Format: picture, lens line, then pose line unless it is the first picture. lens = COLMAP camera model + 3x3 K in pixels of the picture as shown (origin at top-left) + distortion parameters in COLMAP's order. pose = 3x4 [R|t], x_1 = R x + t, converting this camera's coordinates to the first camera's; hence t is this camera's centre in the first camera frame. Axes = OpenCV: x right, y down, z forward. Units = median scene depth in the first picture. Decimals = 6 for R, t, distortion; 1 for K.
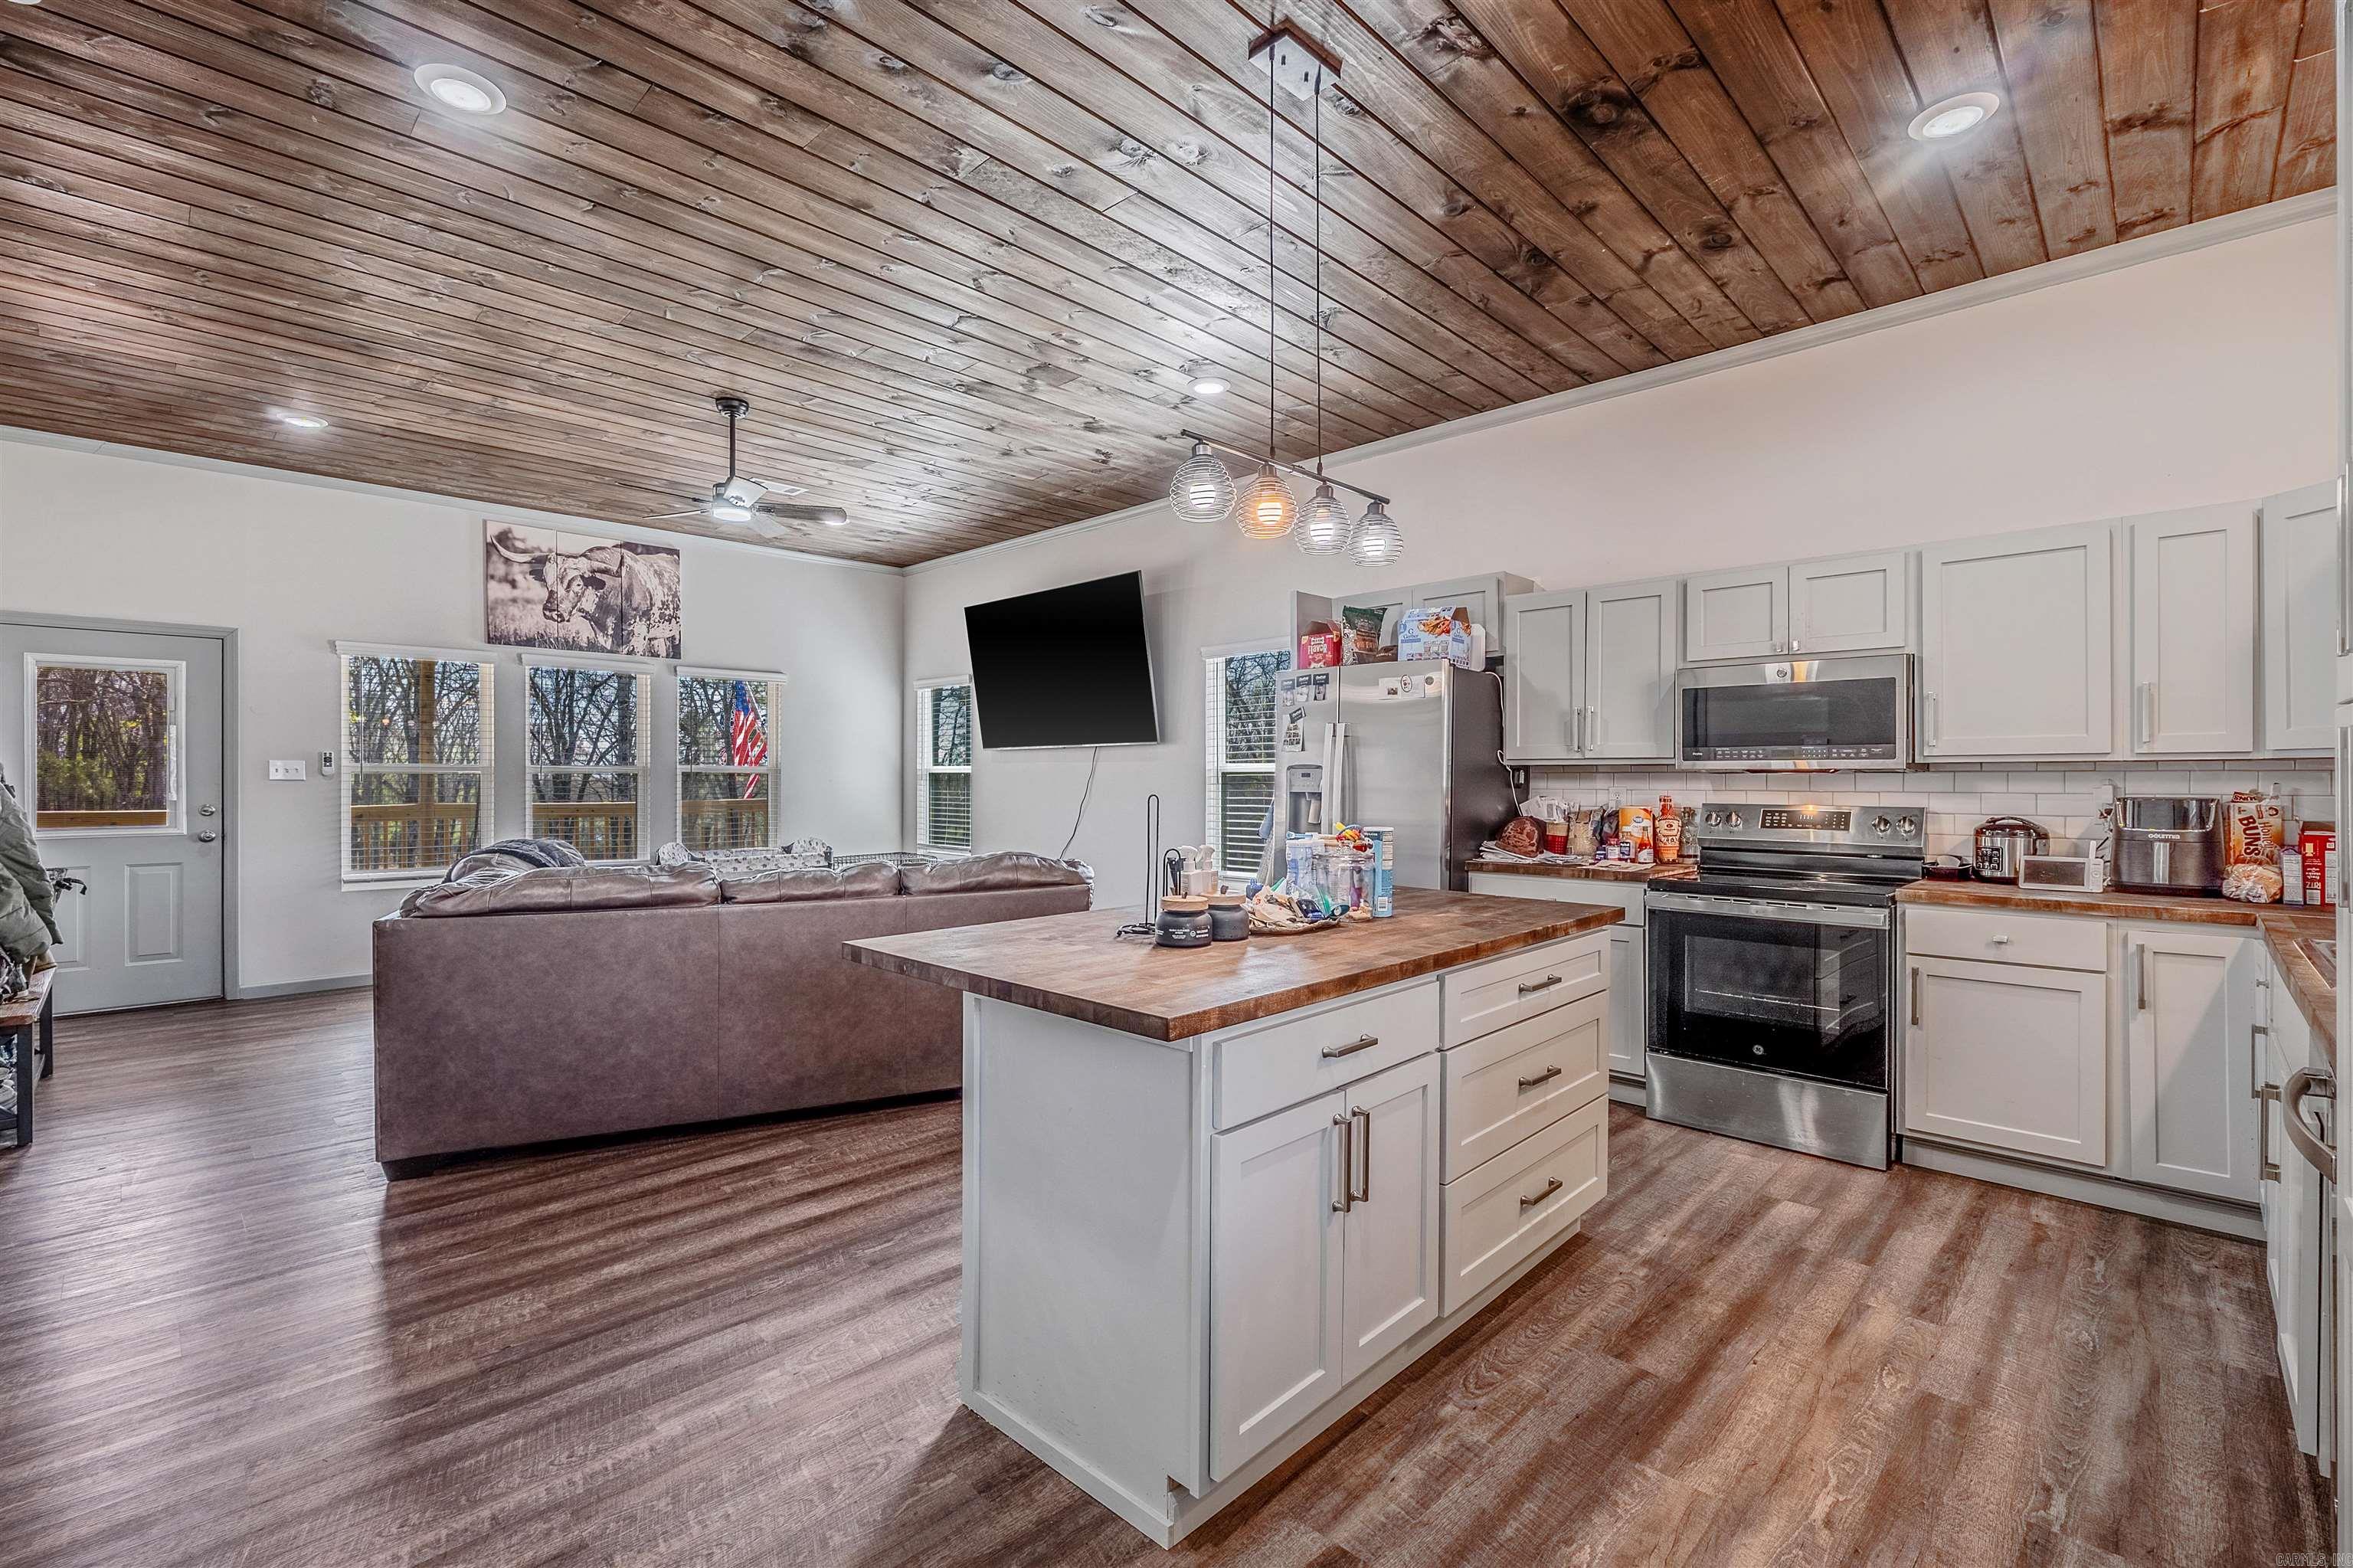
lens RADIAL K [[1042.4, 0, 1163.2], [0, 1042.4, 781.6], [0, 0, 1]] dist [-0.004642, 0.000814]
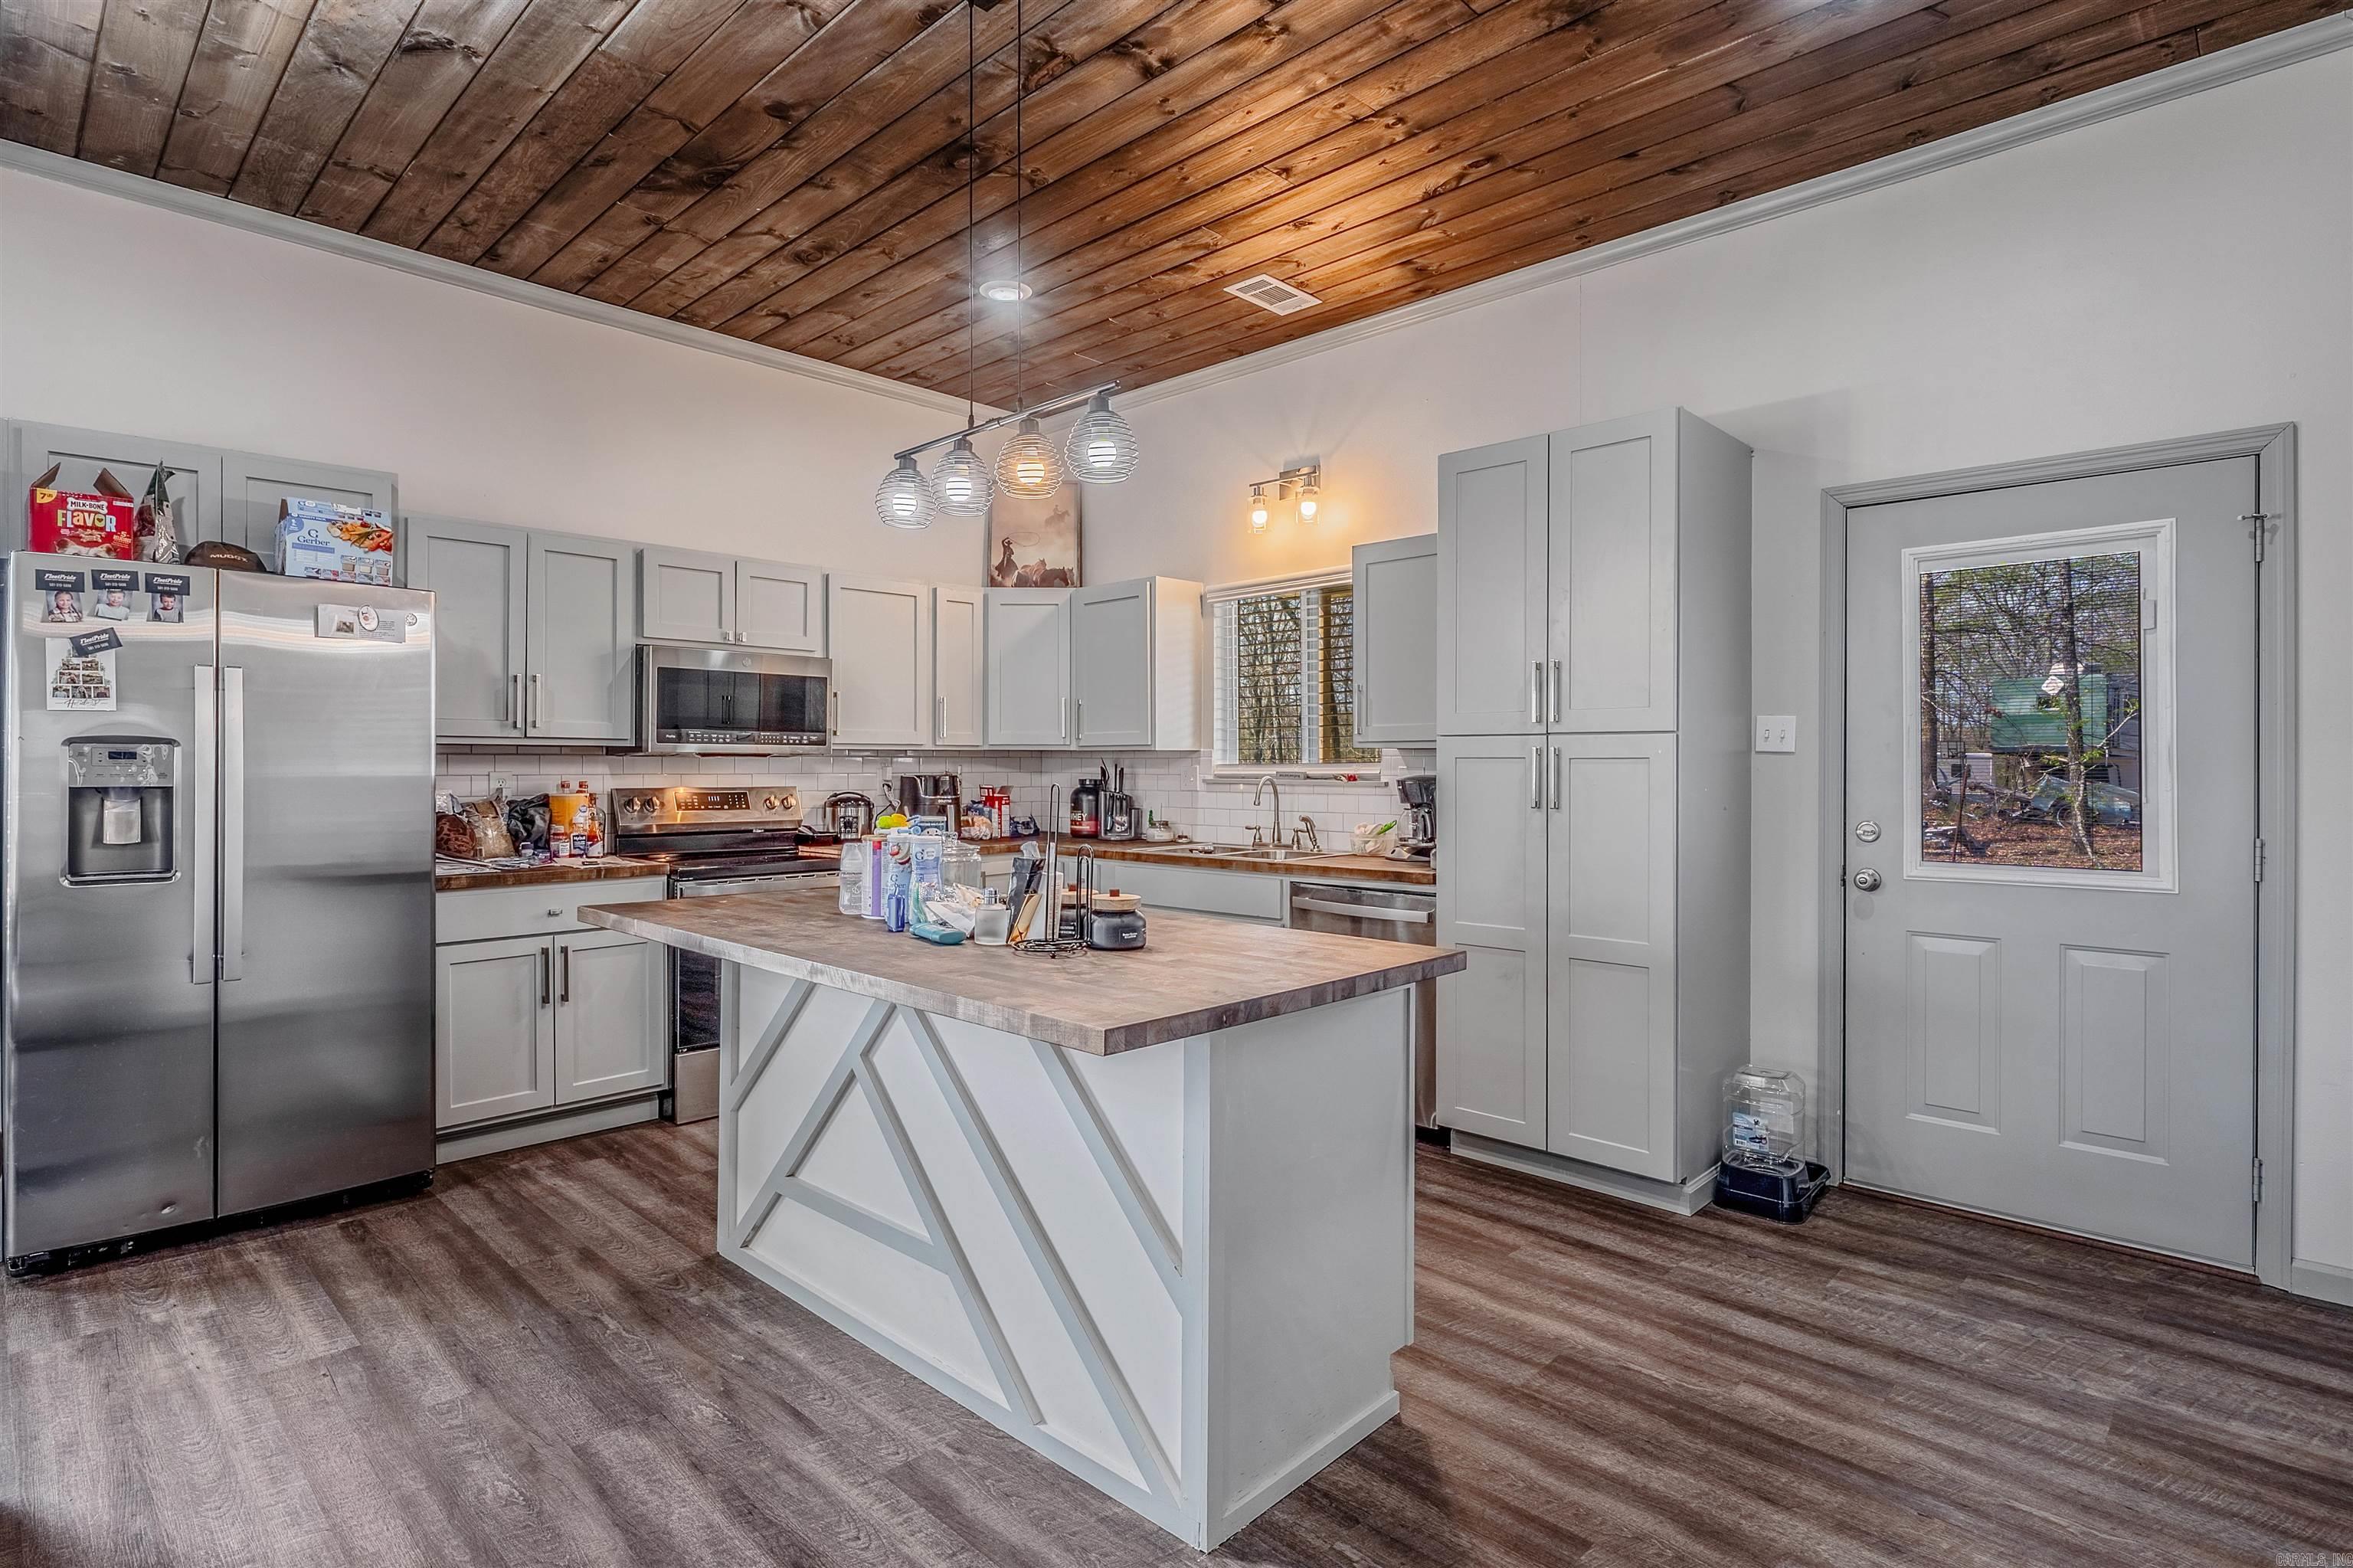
lens RADIAL K [[1160.7, 0, 1166.3], [0, 1160.7, 764.1], [0, 0, 1]] dist [-0.001287, -0.000738]
pose [[-0.010930, -0.002378, 0.999937, -0.509964], [0.000640, 0.999997, 0.002385, -0.003151], [-0.999940, 0.000666, -0.010928, 0.504656]]
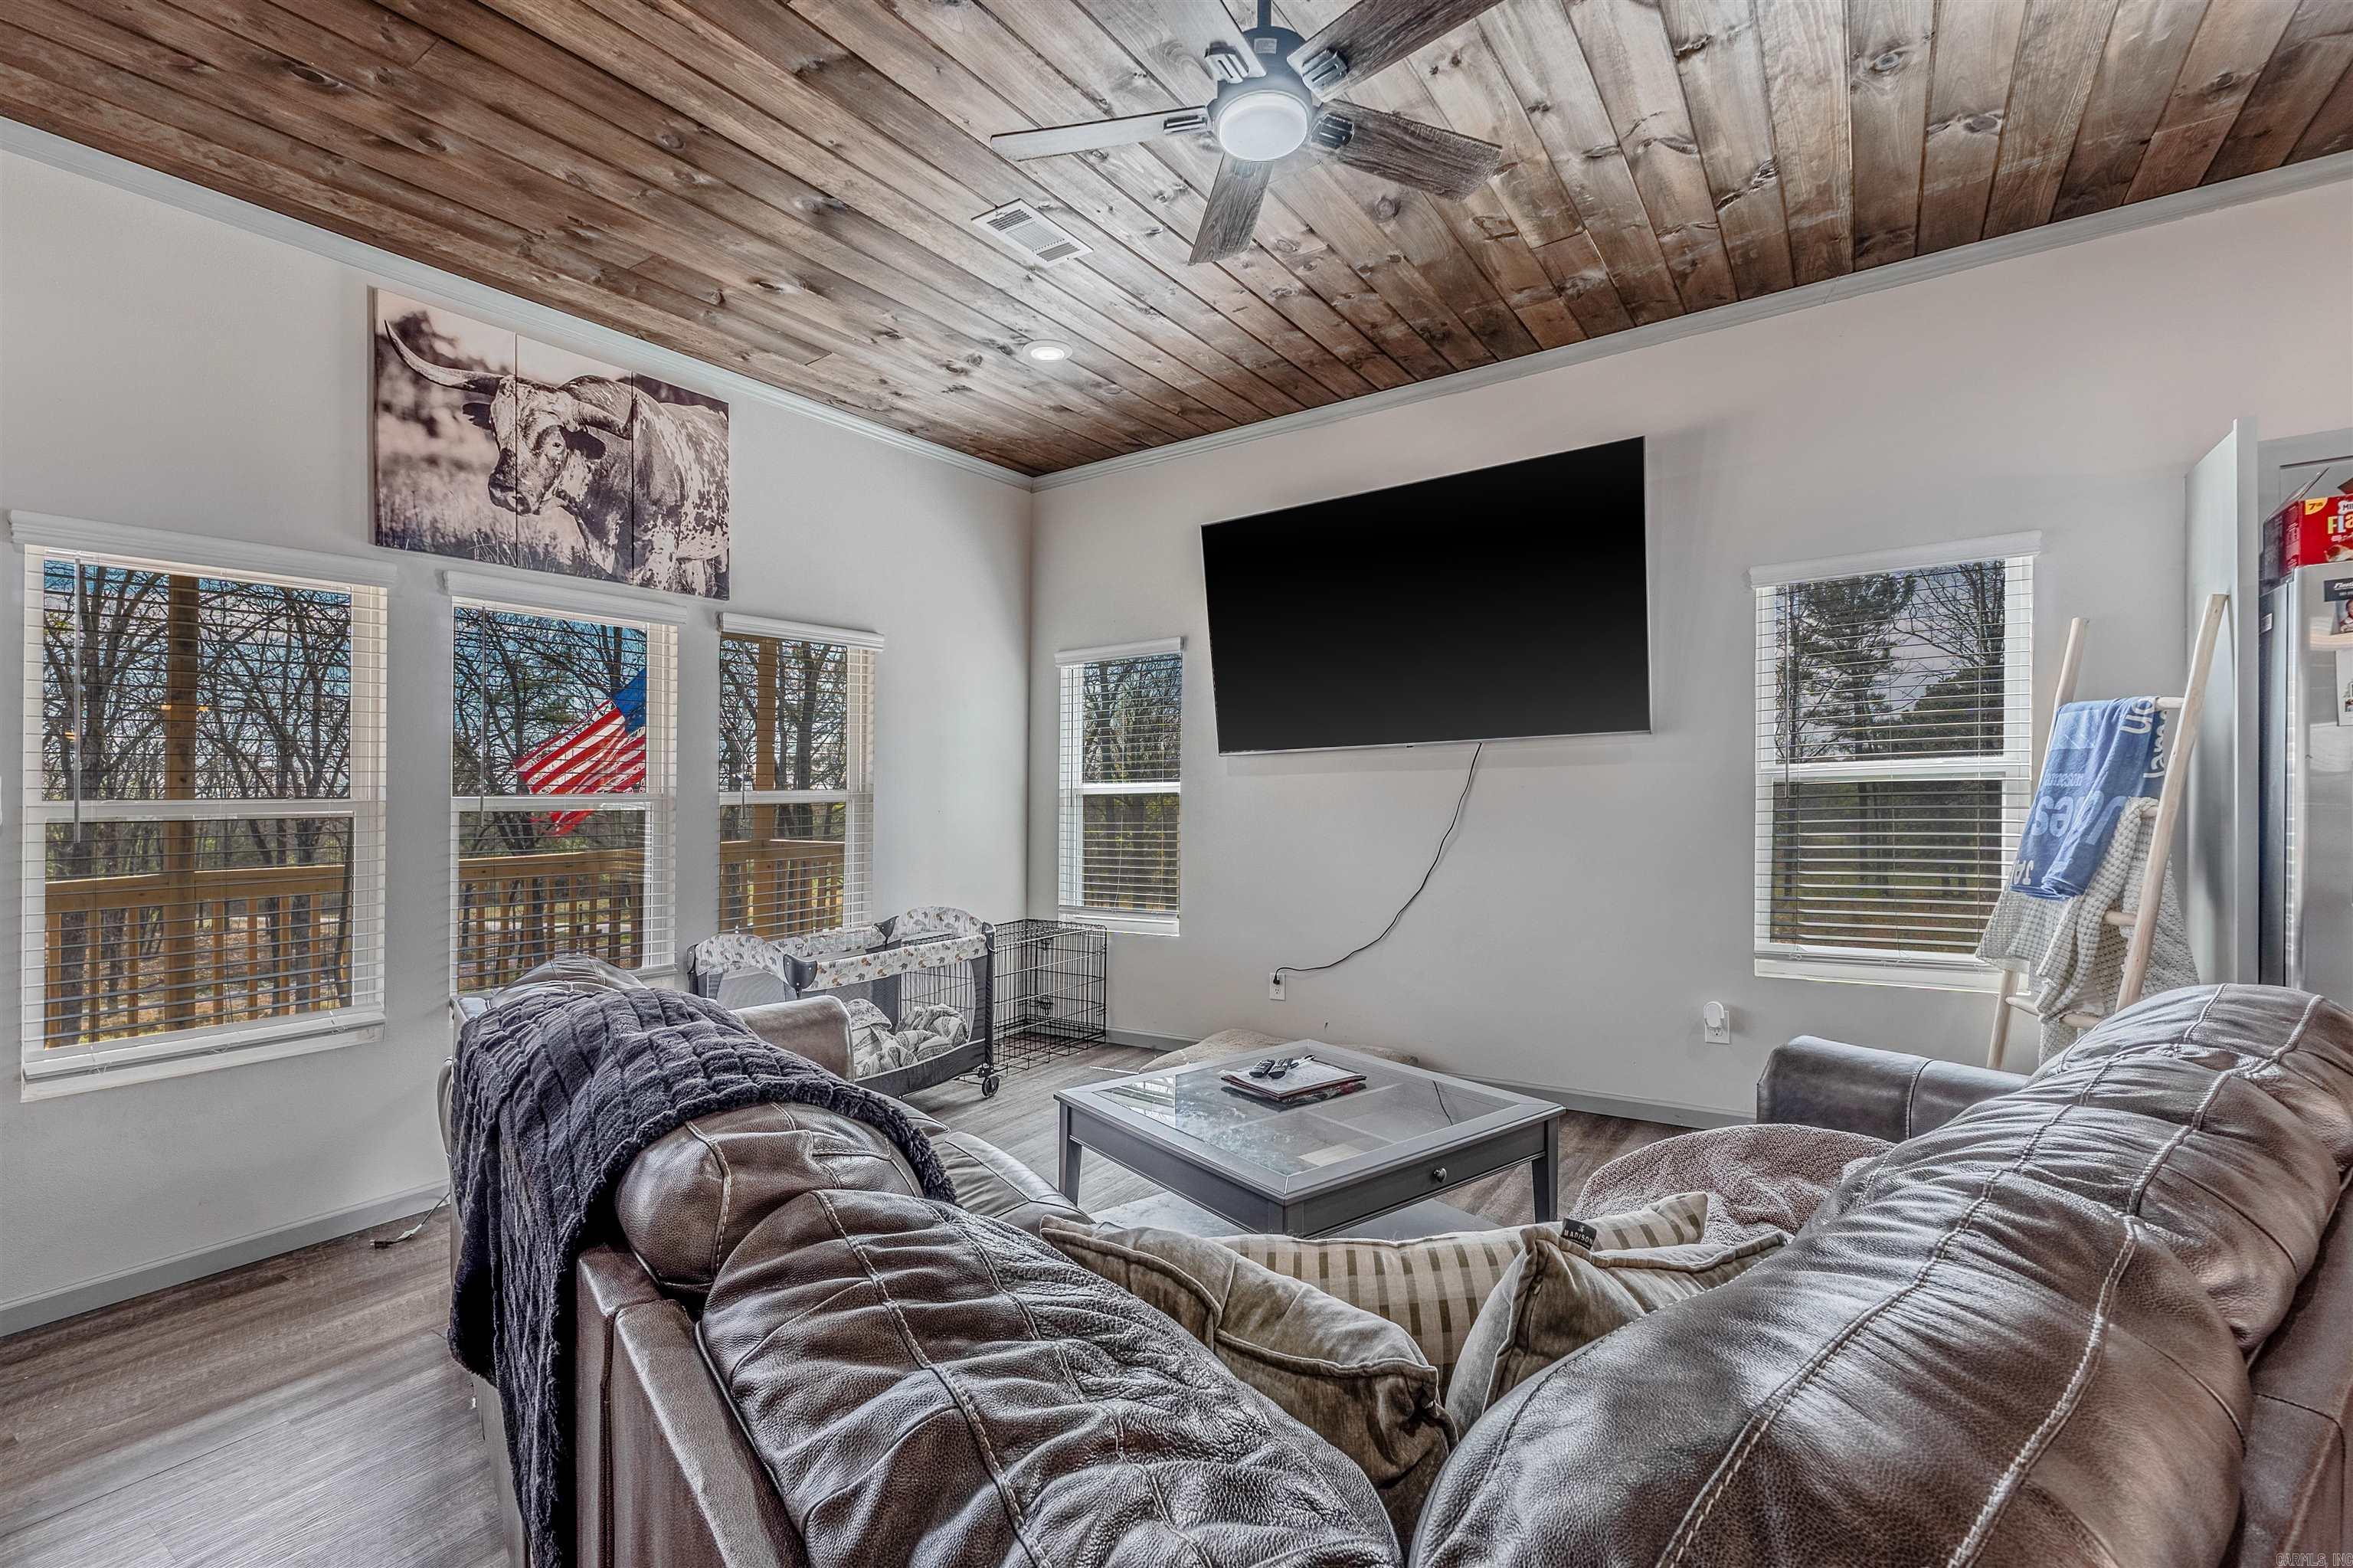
lens RADIAL K [[1042.4, 0, 1161.6], [0, 1042.4, 772.3], [0, 0, 1]] dist [-0.004642, 0.000814]
pose [[0.982125, -0.019714, 0.187192, -0.582545], [0.024955, 0.999359, -0.025683, -0.008471], [-0.186566, 0.029896, 0.981987, 0.700876]]
